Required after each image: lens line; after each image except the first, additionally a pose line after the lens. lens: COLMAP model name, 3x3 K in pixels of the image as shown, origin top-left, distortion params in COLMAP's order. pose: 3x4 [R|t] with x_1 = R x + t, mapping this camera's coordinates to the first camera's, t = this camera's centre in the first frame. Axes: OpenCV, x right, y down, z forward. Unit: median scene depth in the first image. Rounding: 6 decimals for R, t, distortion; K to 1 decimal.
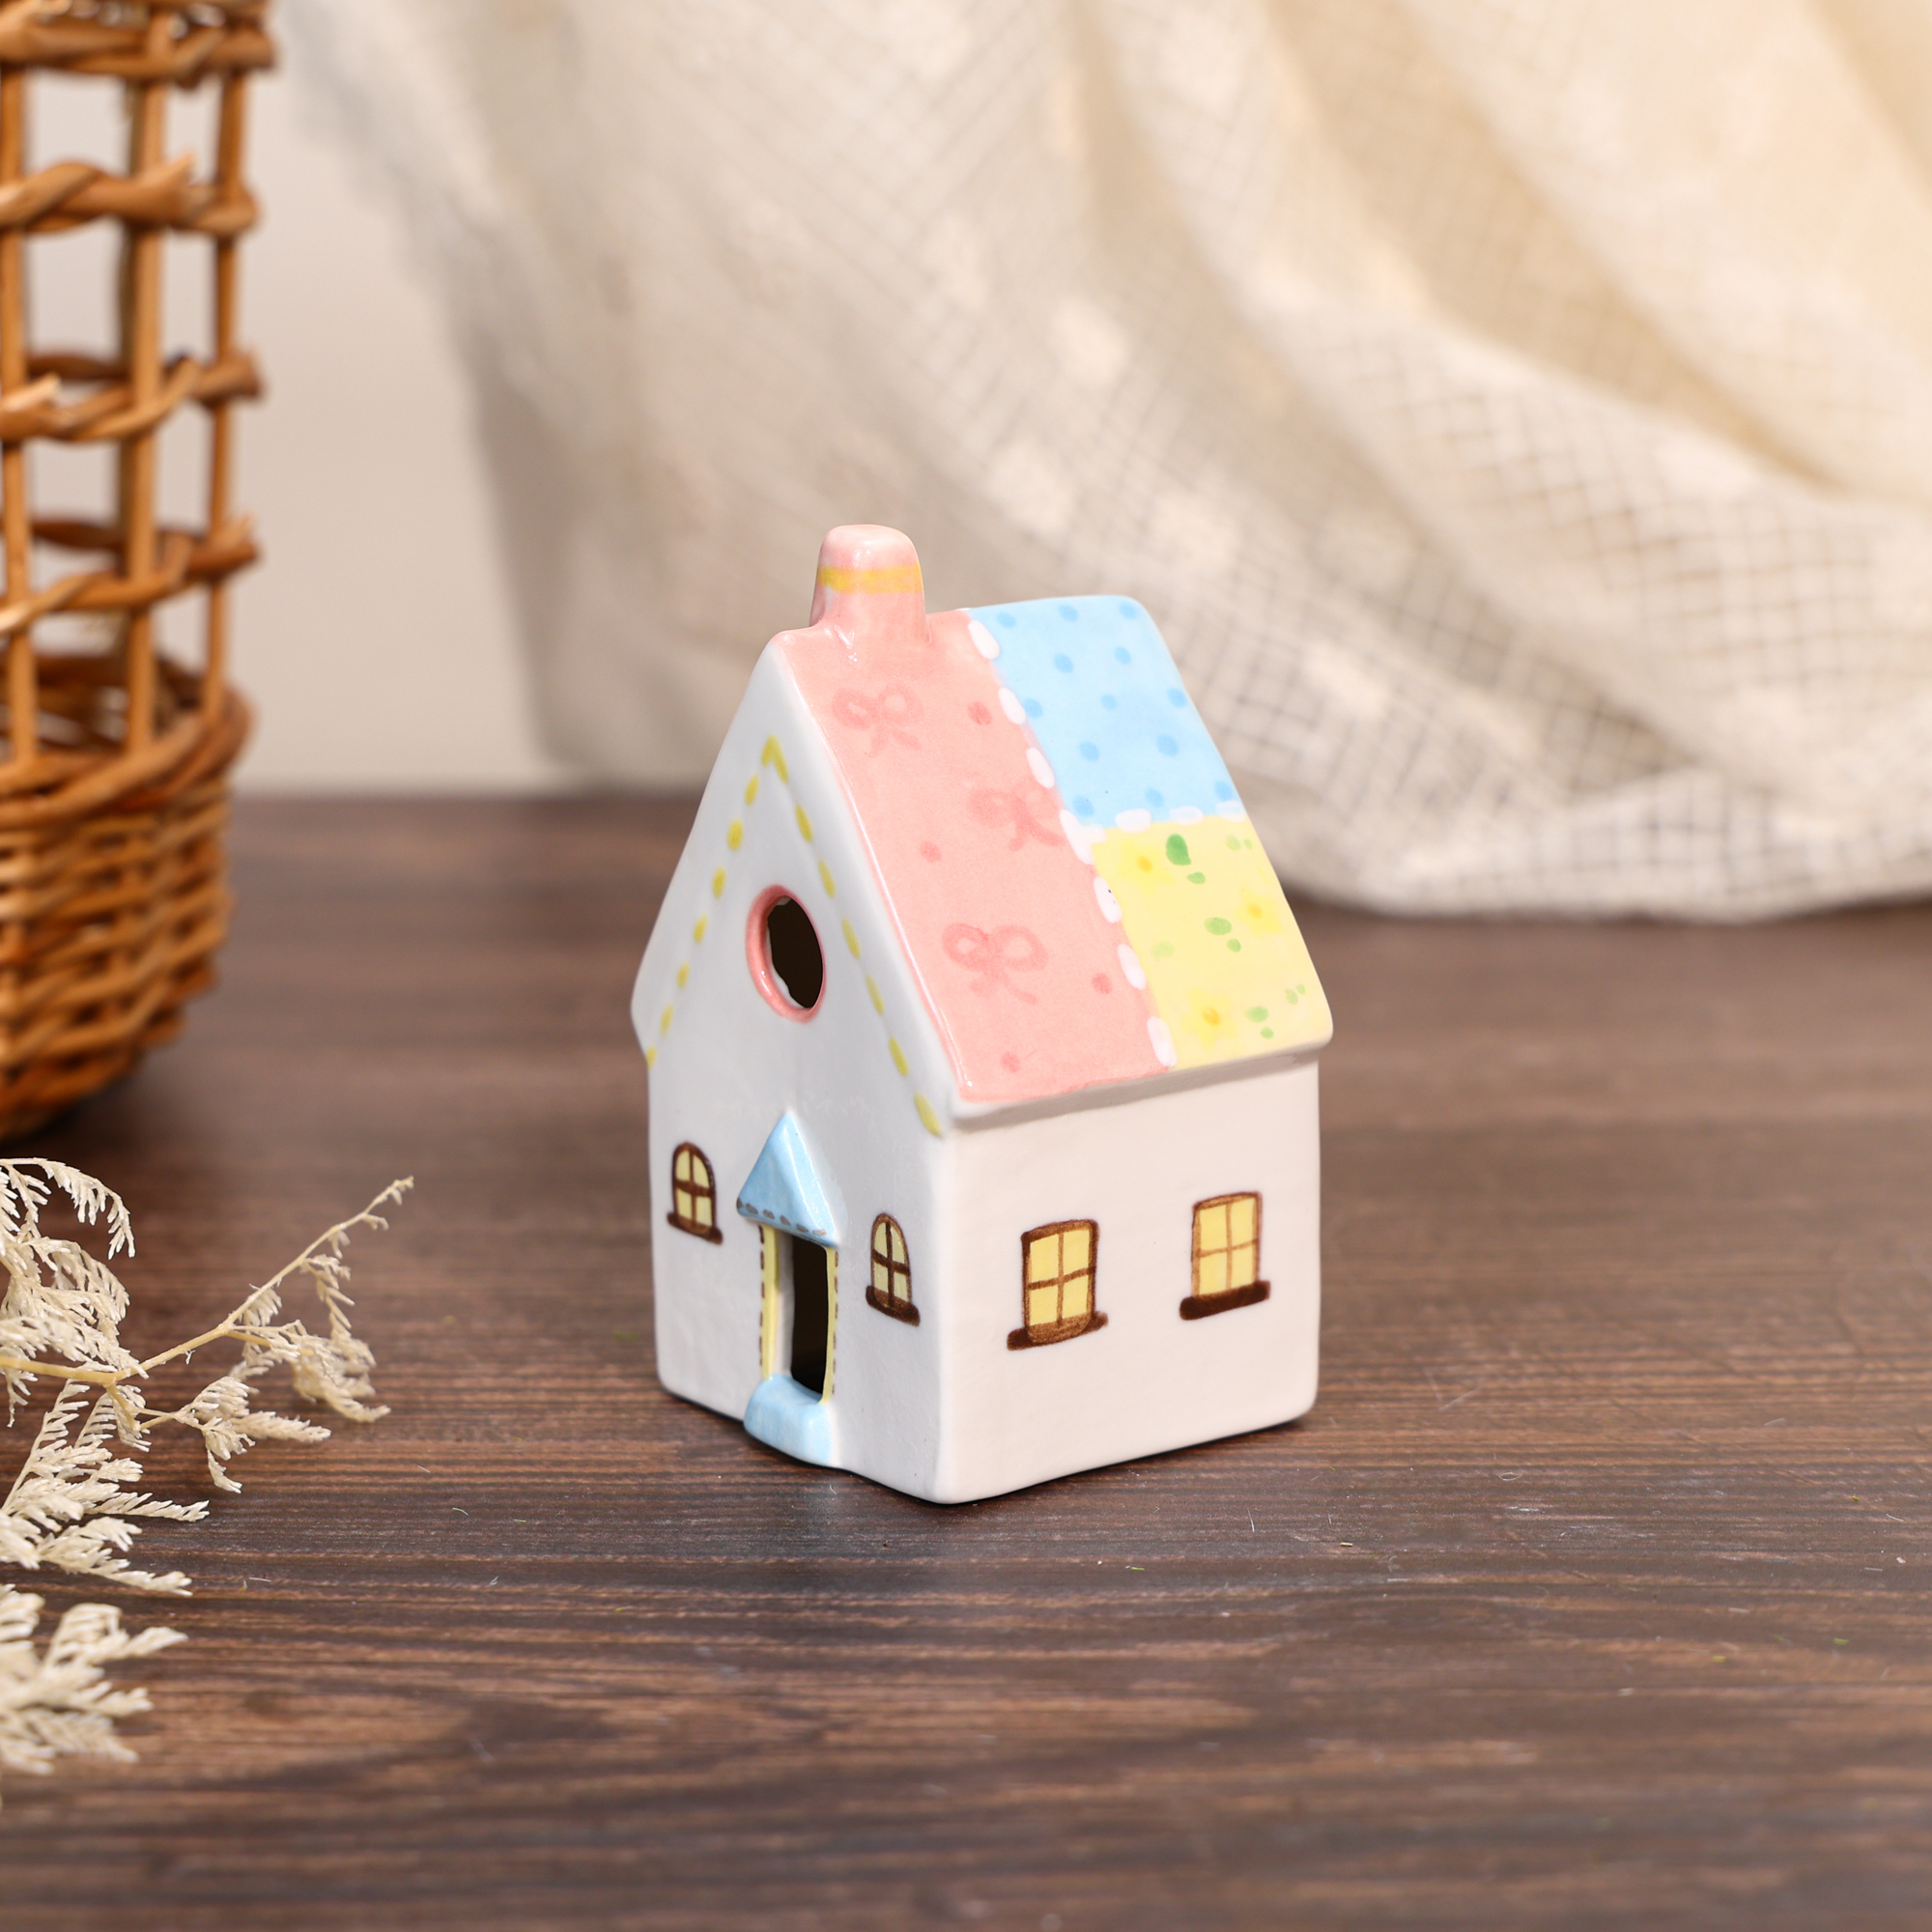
lens RADIAL K [[4579.7, 0, 965.4], [0, 4579.7, 949.3], [0, 0, 1]] dist [0.093057, 0.000000]
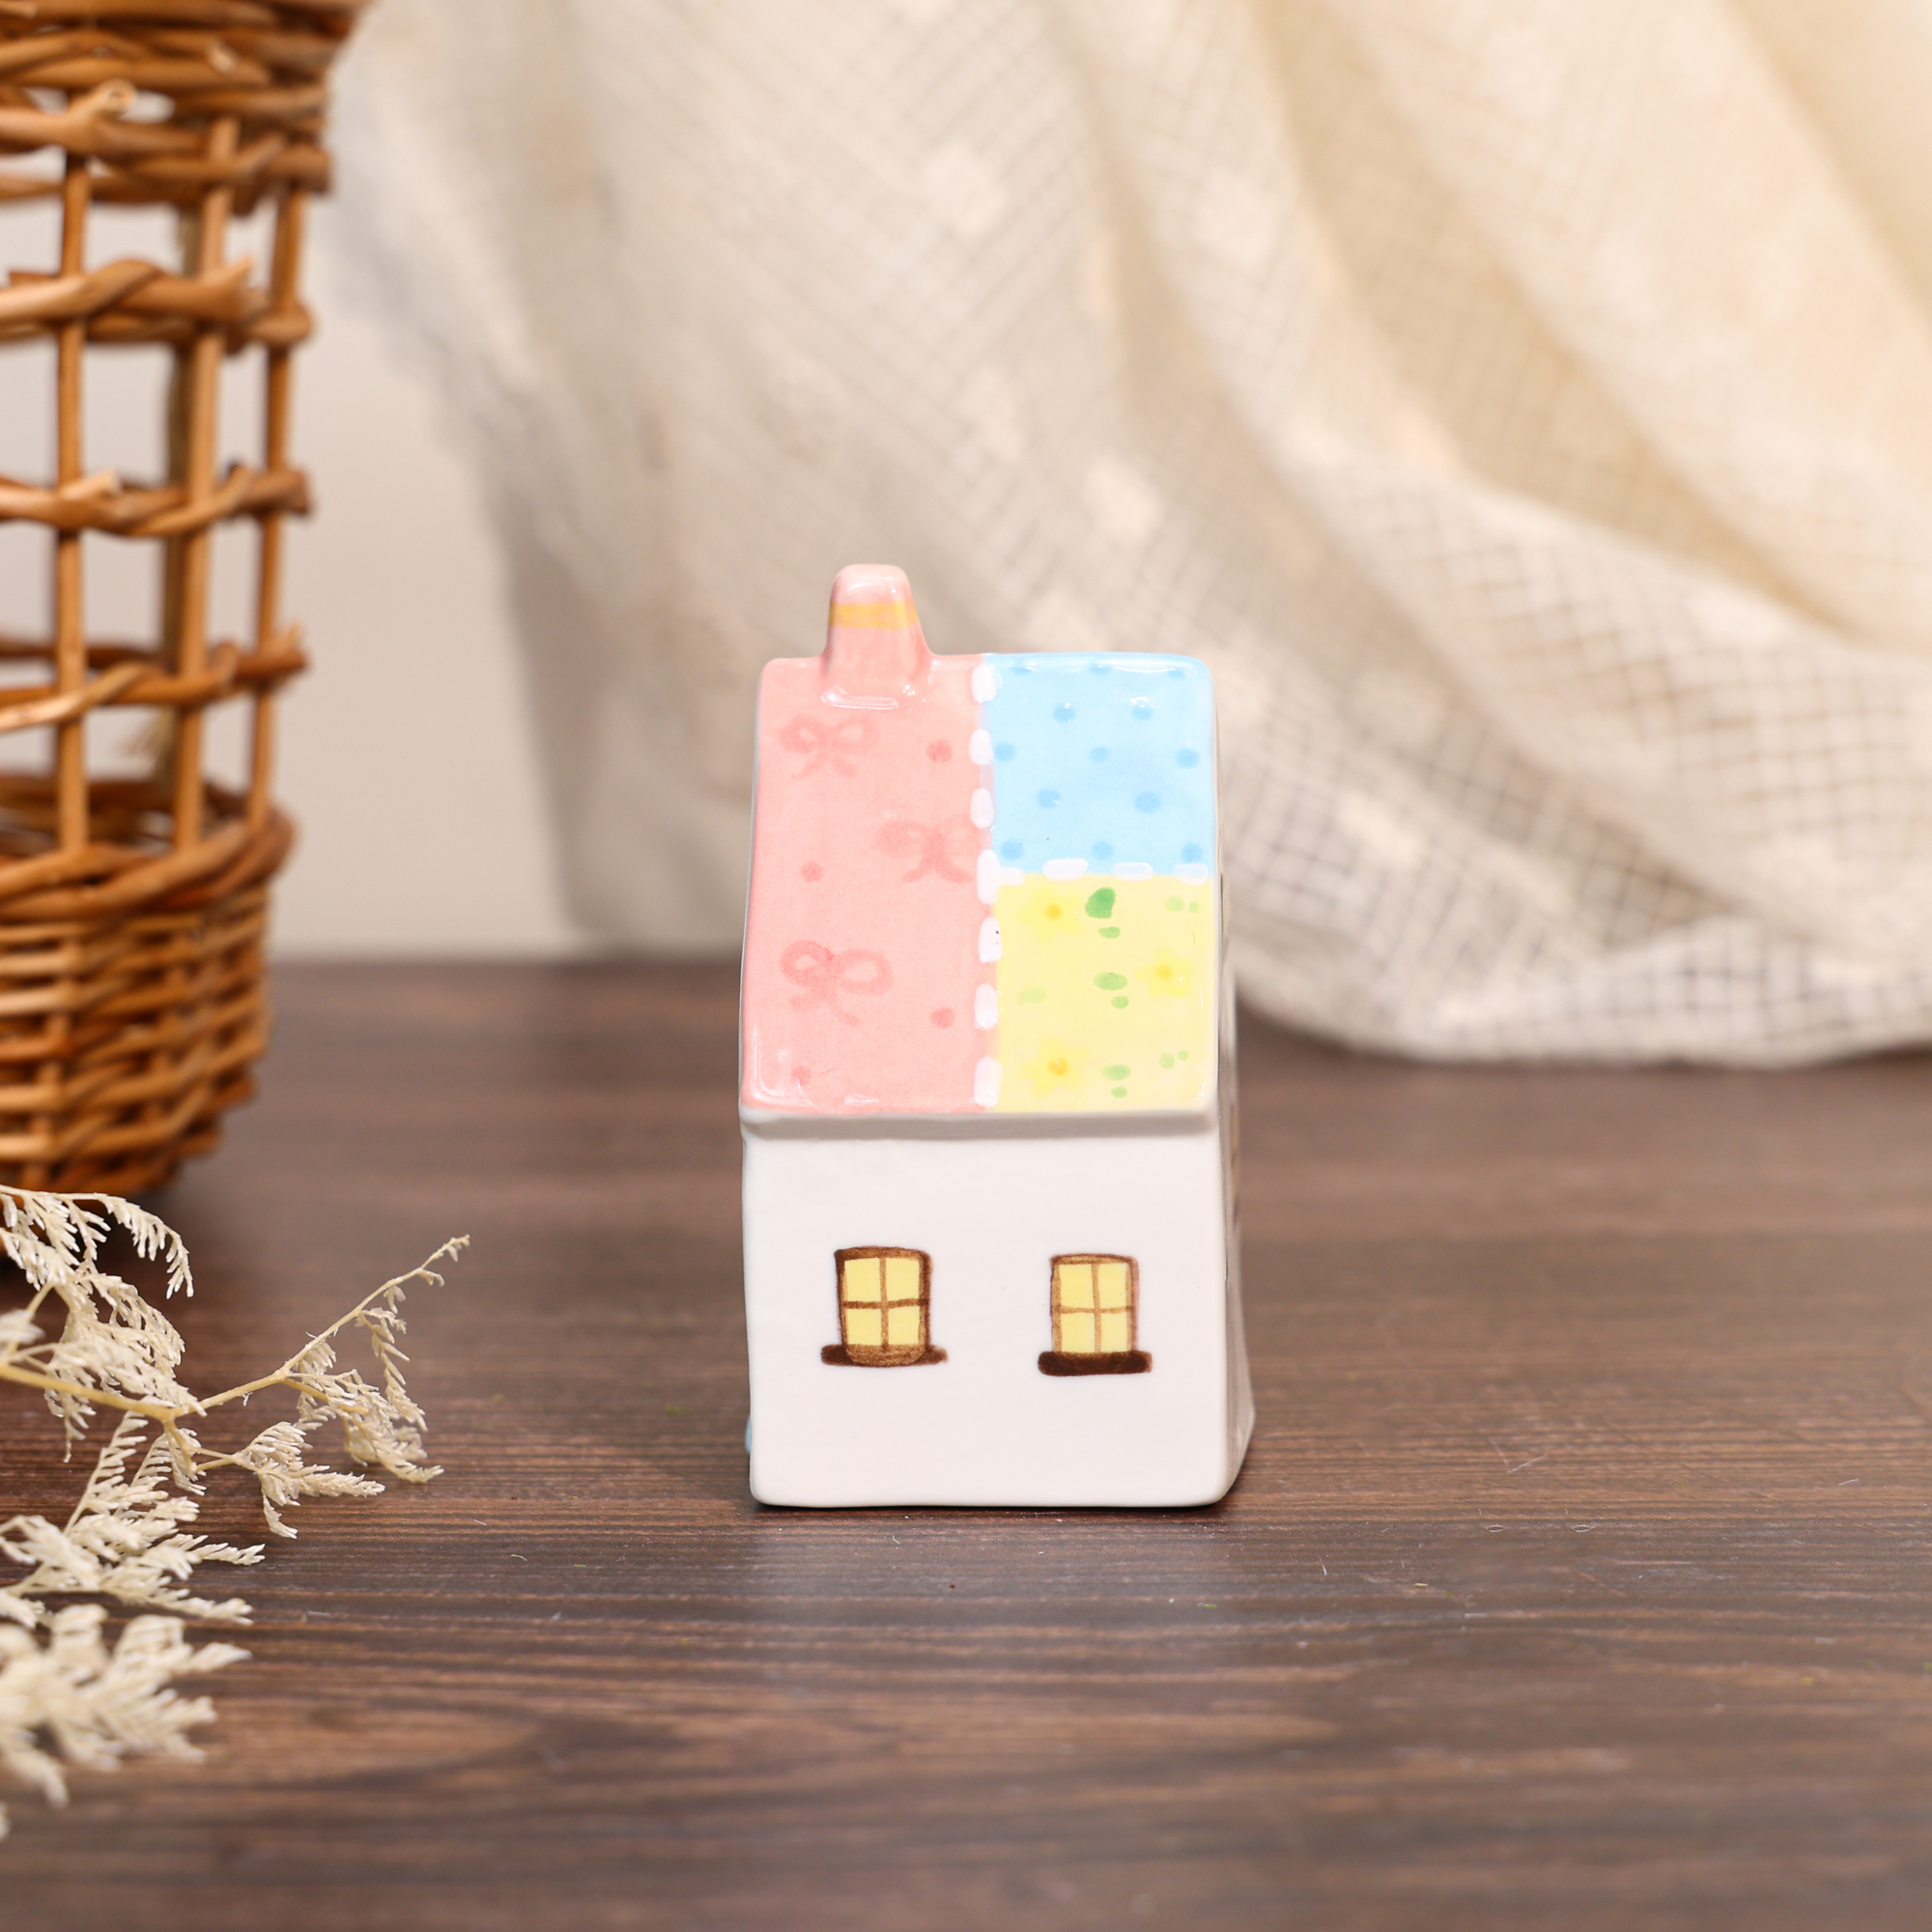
lens RADIAL K [[4579.7, 0, 964.1], [0, 4579.7, 952.3], [0, 0, 1]] dist [0.093057, 0.000000]
pose [[0.999985, 0.003586, 0.004195, -0.018245], [-0.003282, 0.997532, -0.070142, 0.058816], [-0.004436, 0.070128, 0.997528, 0.007223]]
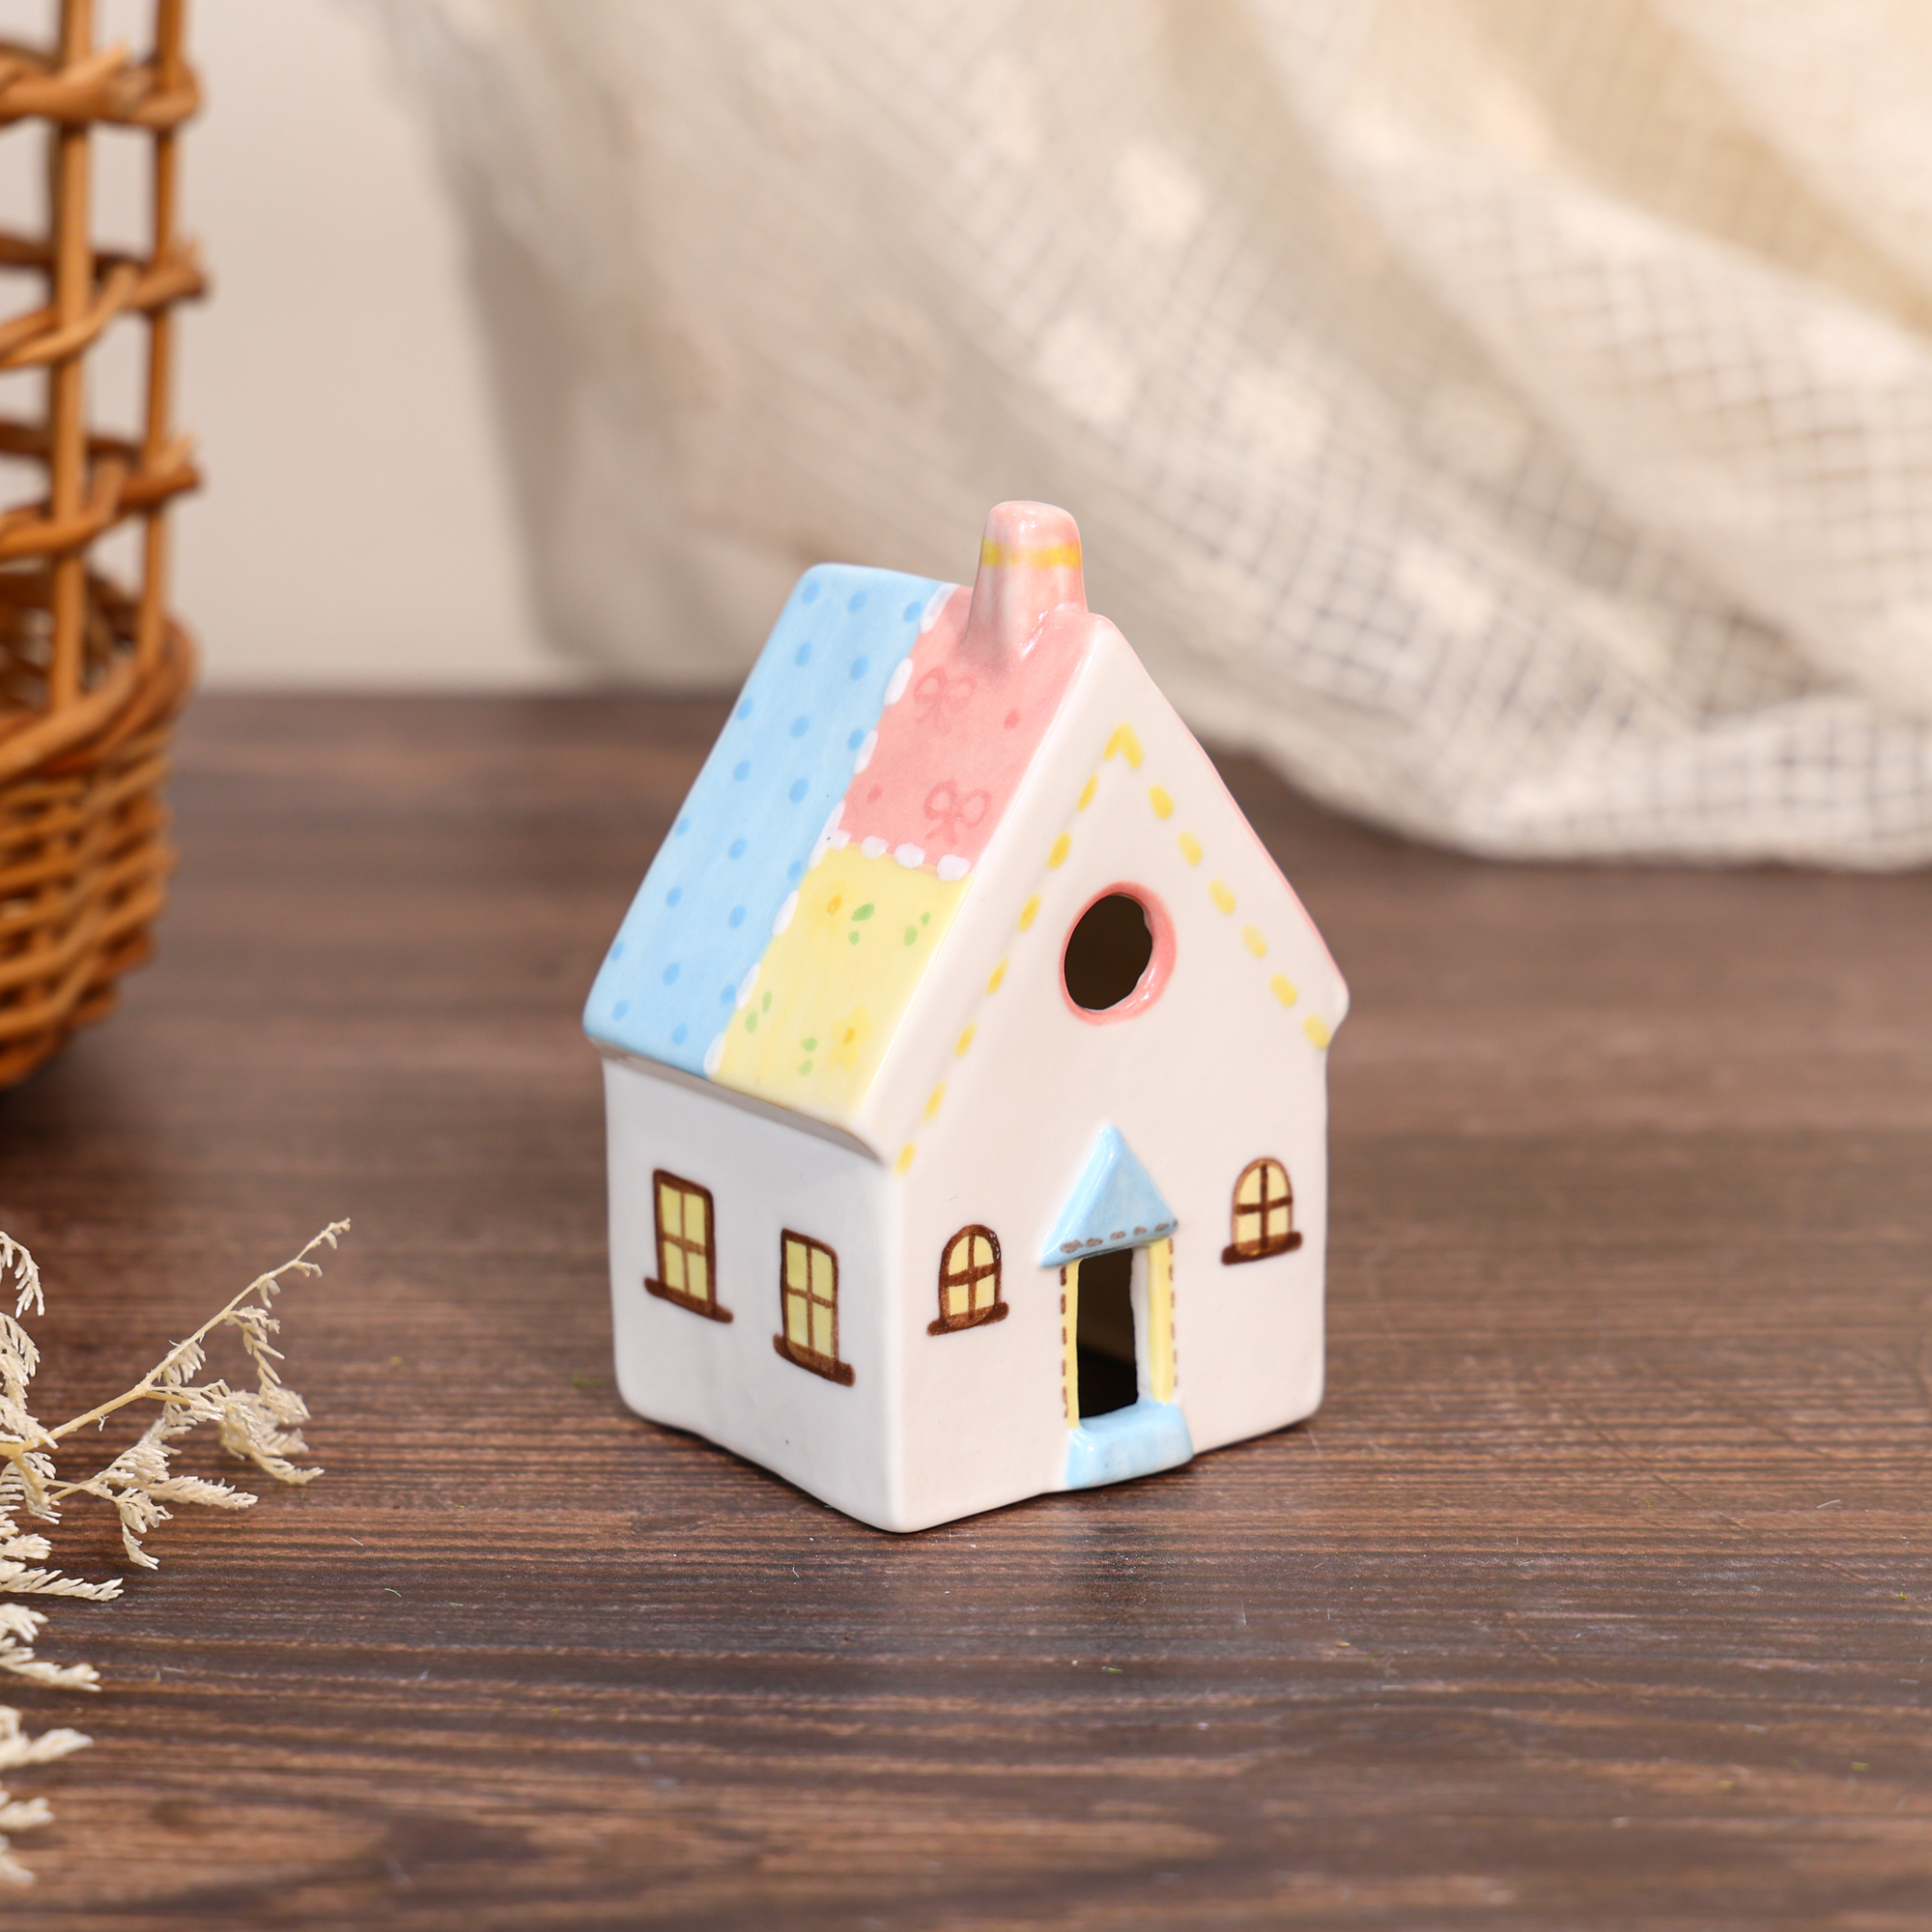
lens RADIAL K [[5559.8, 0, 945.1], [0, 5559.8, 960.7], [0, 0, 1]] dist [0.105591, 0.000000]
pose [[0.999415, 0.007734, -0.033323, 0.036274], [-0.006210, 0.998941, 0.045586, -0.054463], [0.033640, -0.045352, 0.998404, -0.109524]]
